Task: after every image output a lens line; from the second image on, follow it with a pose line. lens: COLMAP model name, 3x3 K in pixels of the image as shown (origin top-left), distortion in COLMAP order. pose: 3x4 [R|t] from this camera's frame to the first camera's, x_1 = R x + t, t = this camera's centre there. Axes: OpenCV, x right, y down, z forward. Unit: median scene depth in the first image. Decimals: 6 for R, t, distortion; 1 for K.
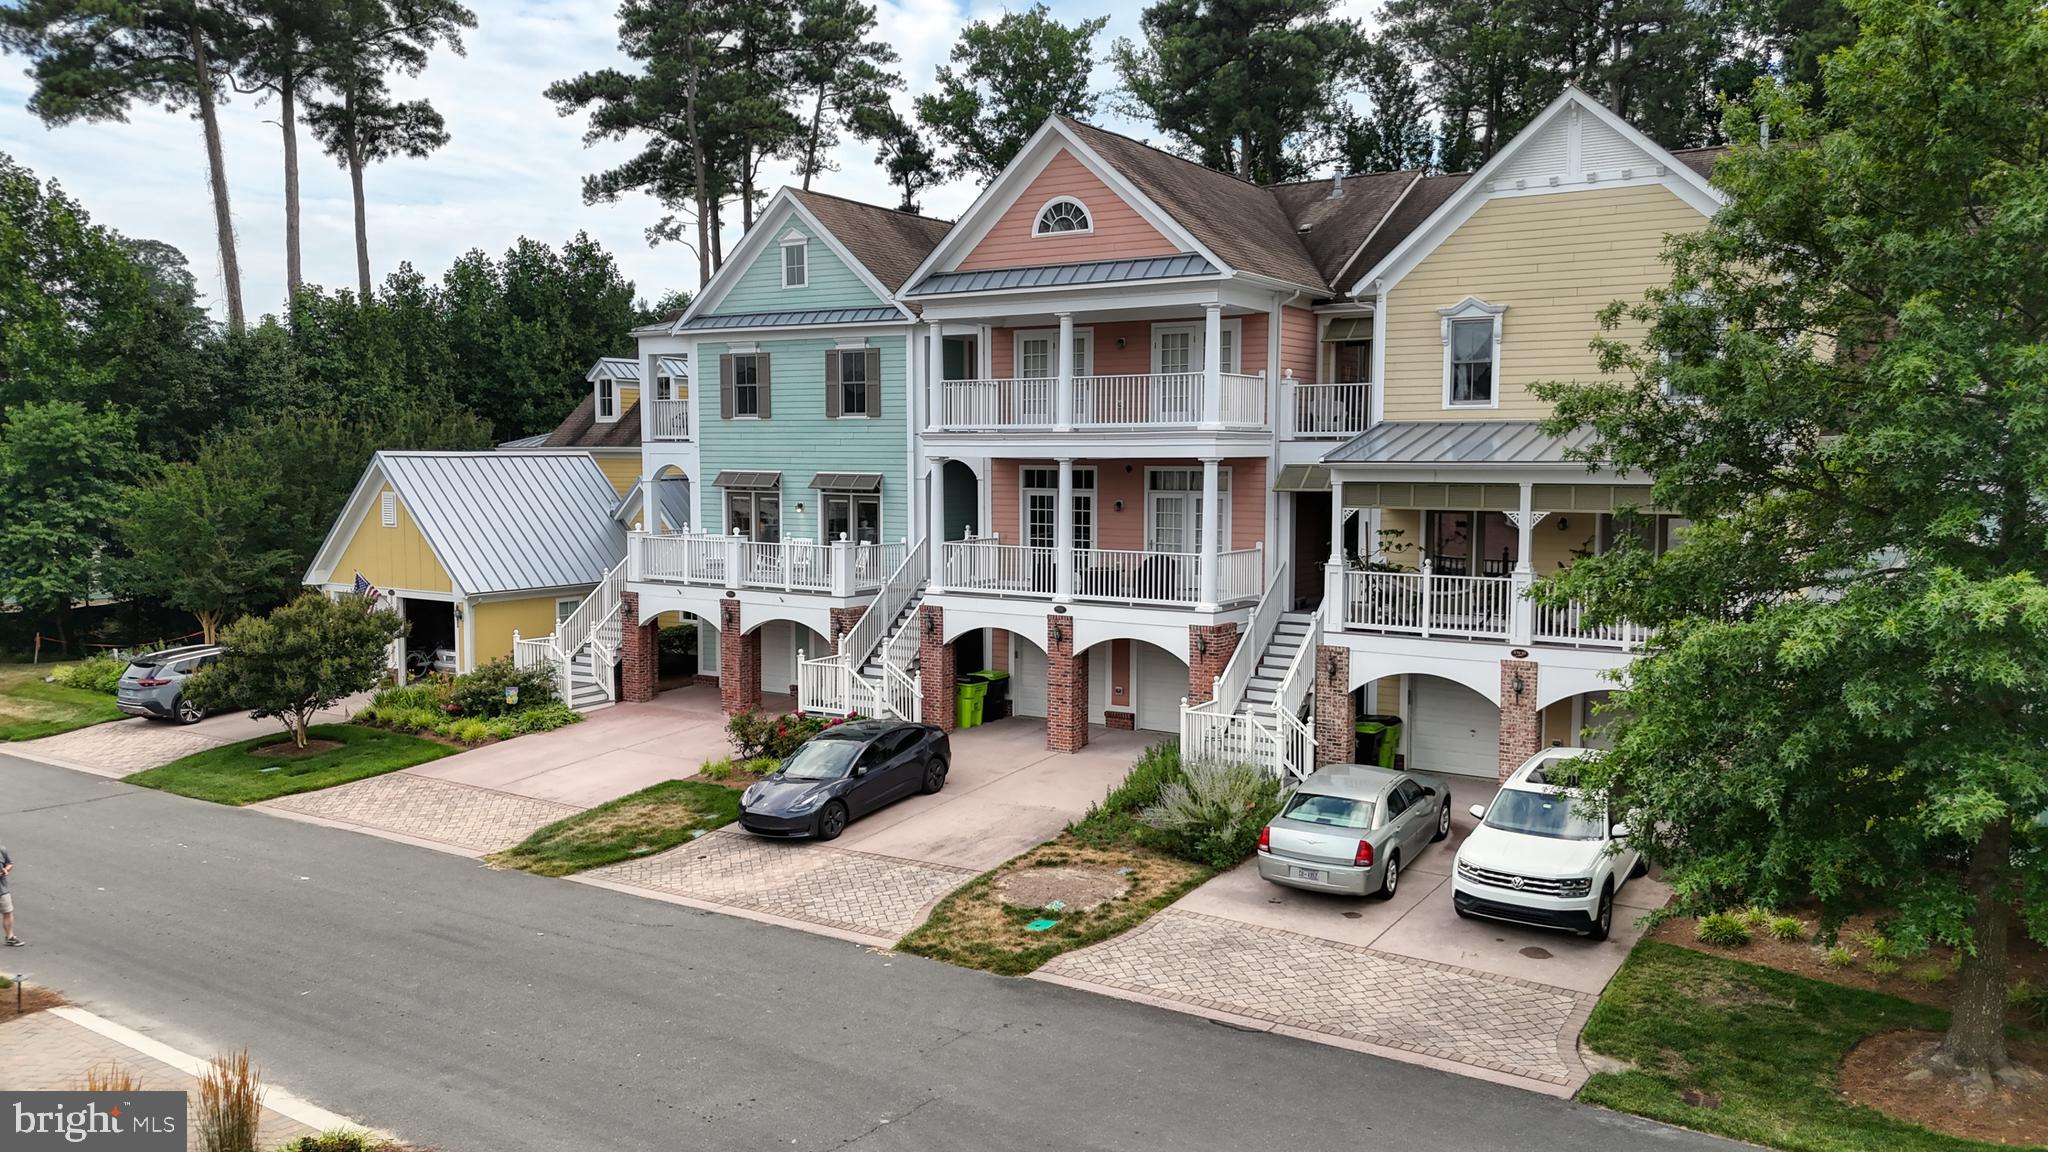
lens RADIAL K [[1466.0, 0, 1073.3], [0, 1466.0, 604.4], [0, 0, 1]] dist [0.025703, -0.000594]
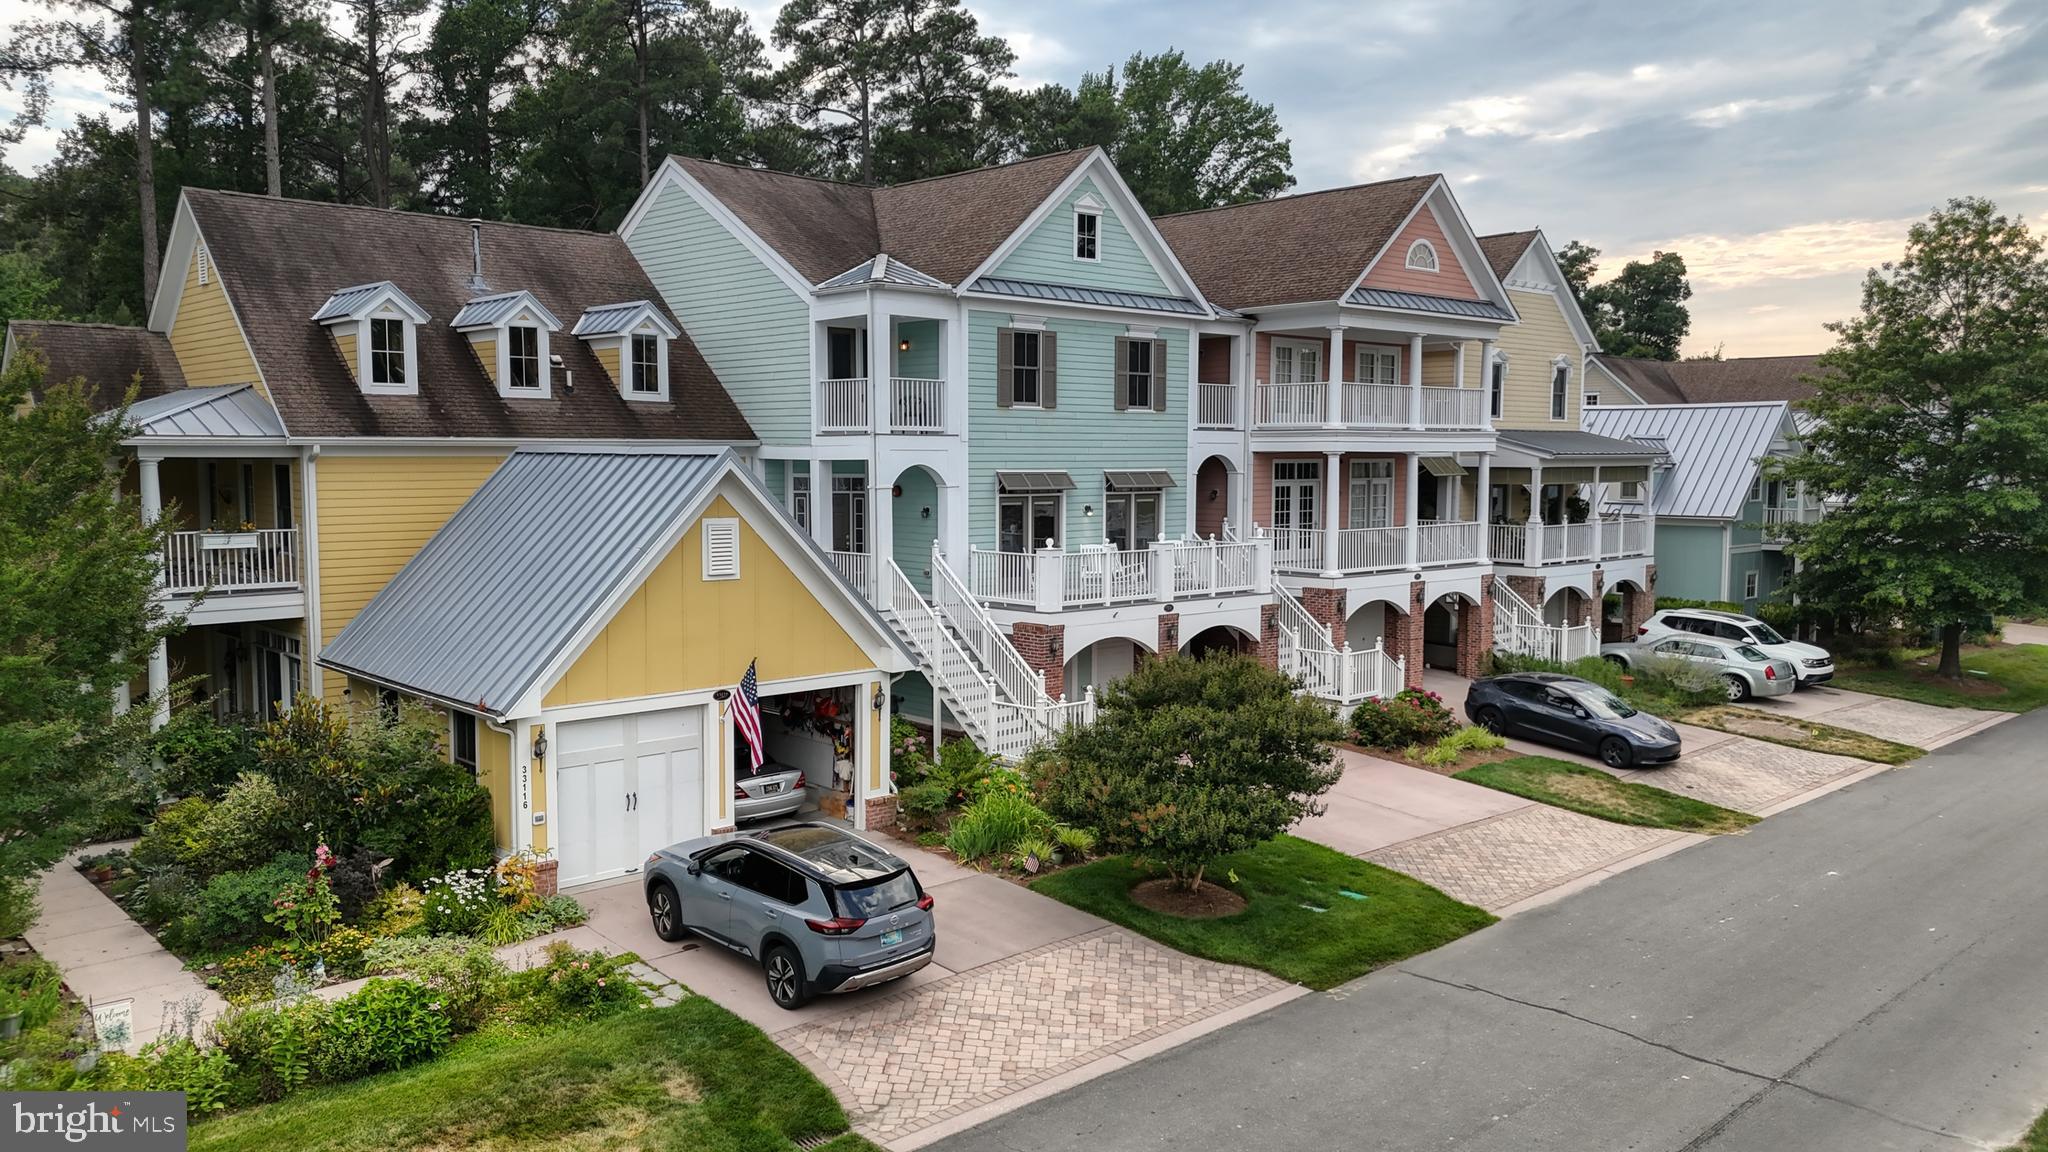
lens RADIAL K [[1511.9, 0, 1024.0], [0, 1511.9, 576.0], [0, 0, 1]] dist [0.085357, 0.000865]
pose [[0.280068, -0.083301, 0.956359, -1.213253], [0.095557, 0.993699, 0.058570, -0.094596], [-0.955213, 0.074983, 0.286263, 0.881221]]
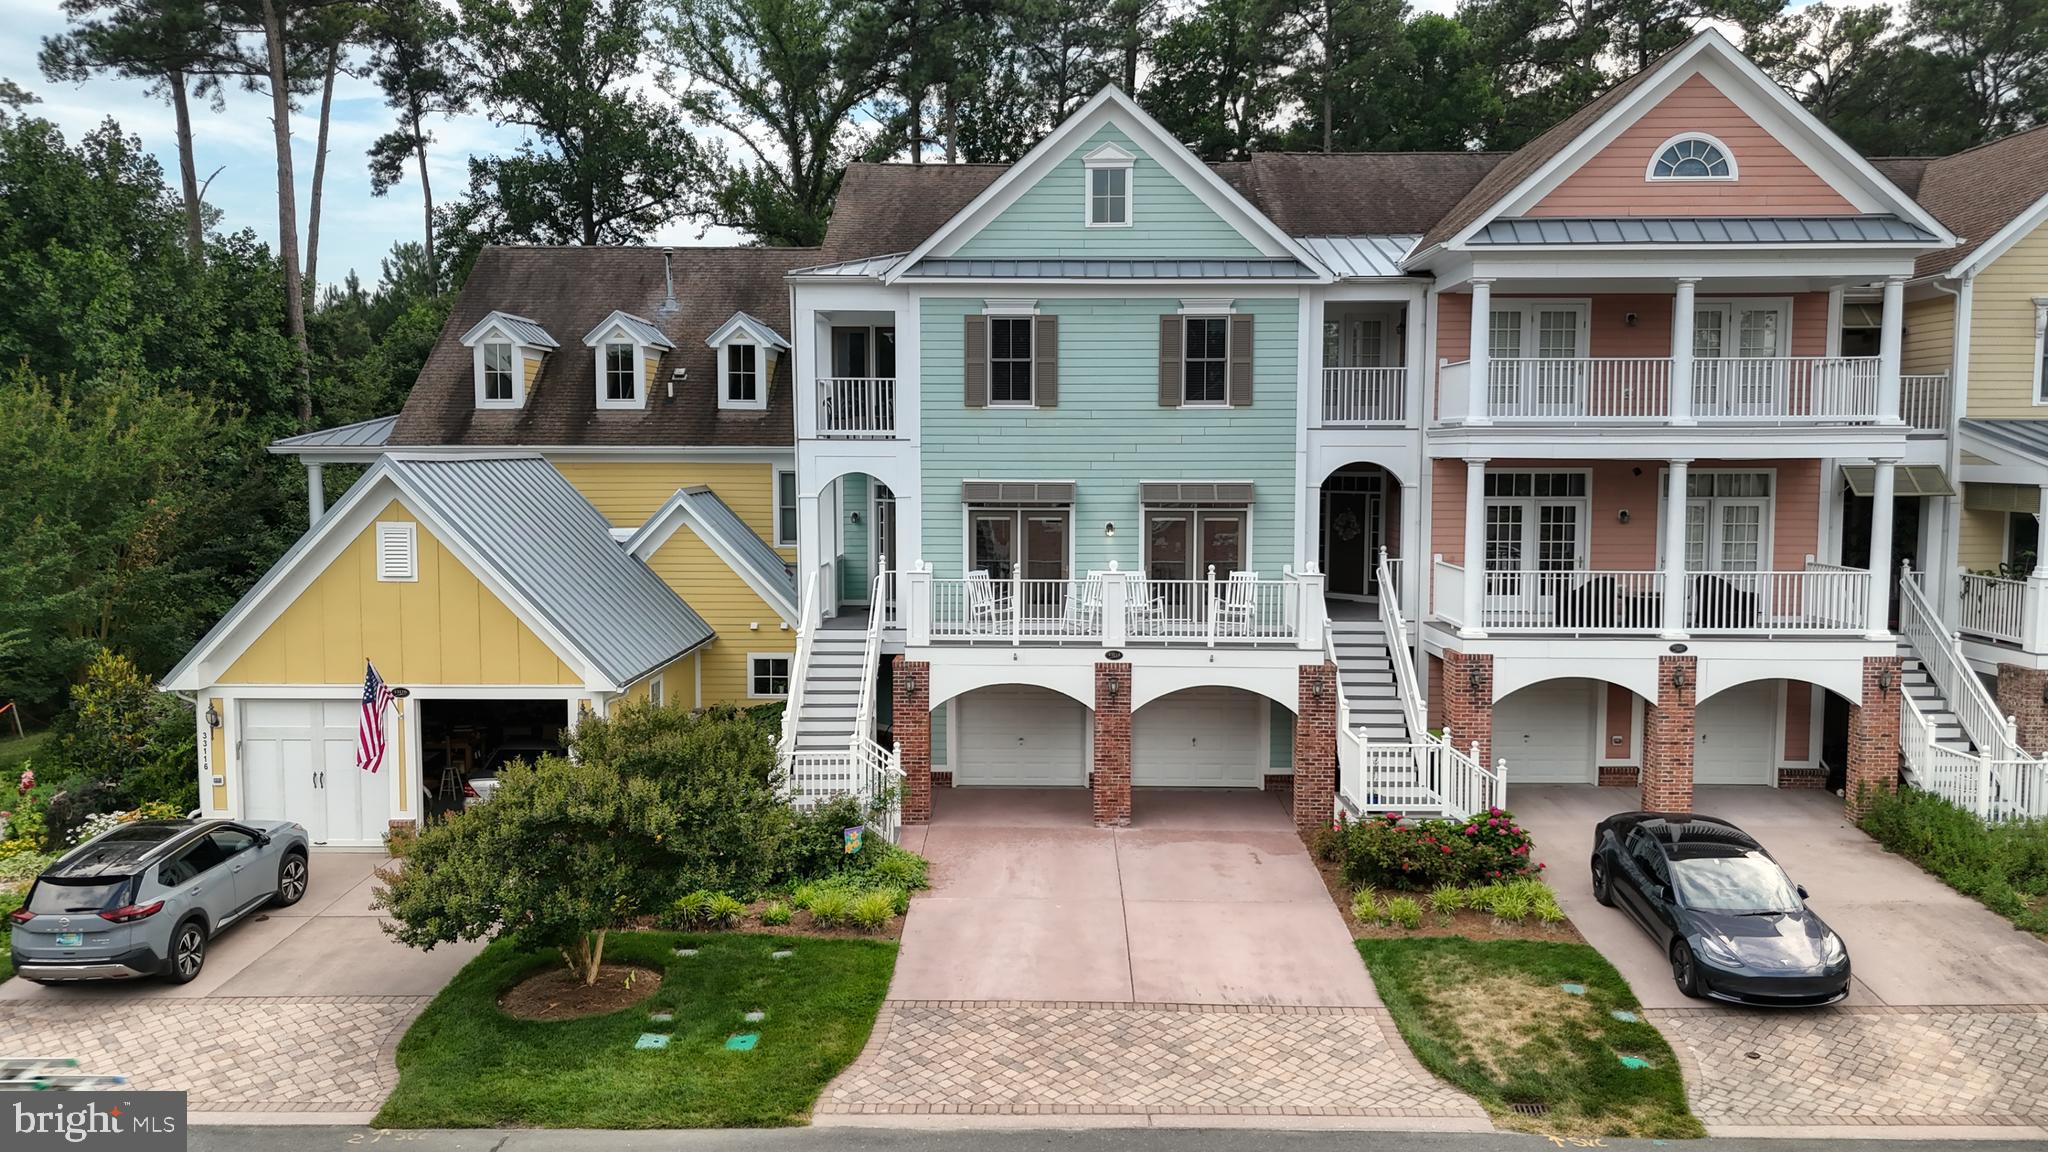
lens RADIAL K [[1491.9, 0, 1024.0], [0, 1491.9, 576.0], [0, 0, 1]] dist [0.066780, -0.082253]
pose [[0.863899, -0.042724, 0.501849, -0.673399], [0.052886, 0.998582, -0.006028, -0.045989], [-0.500880, 0.031748, 0.864934, 0.432849]]
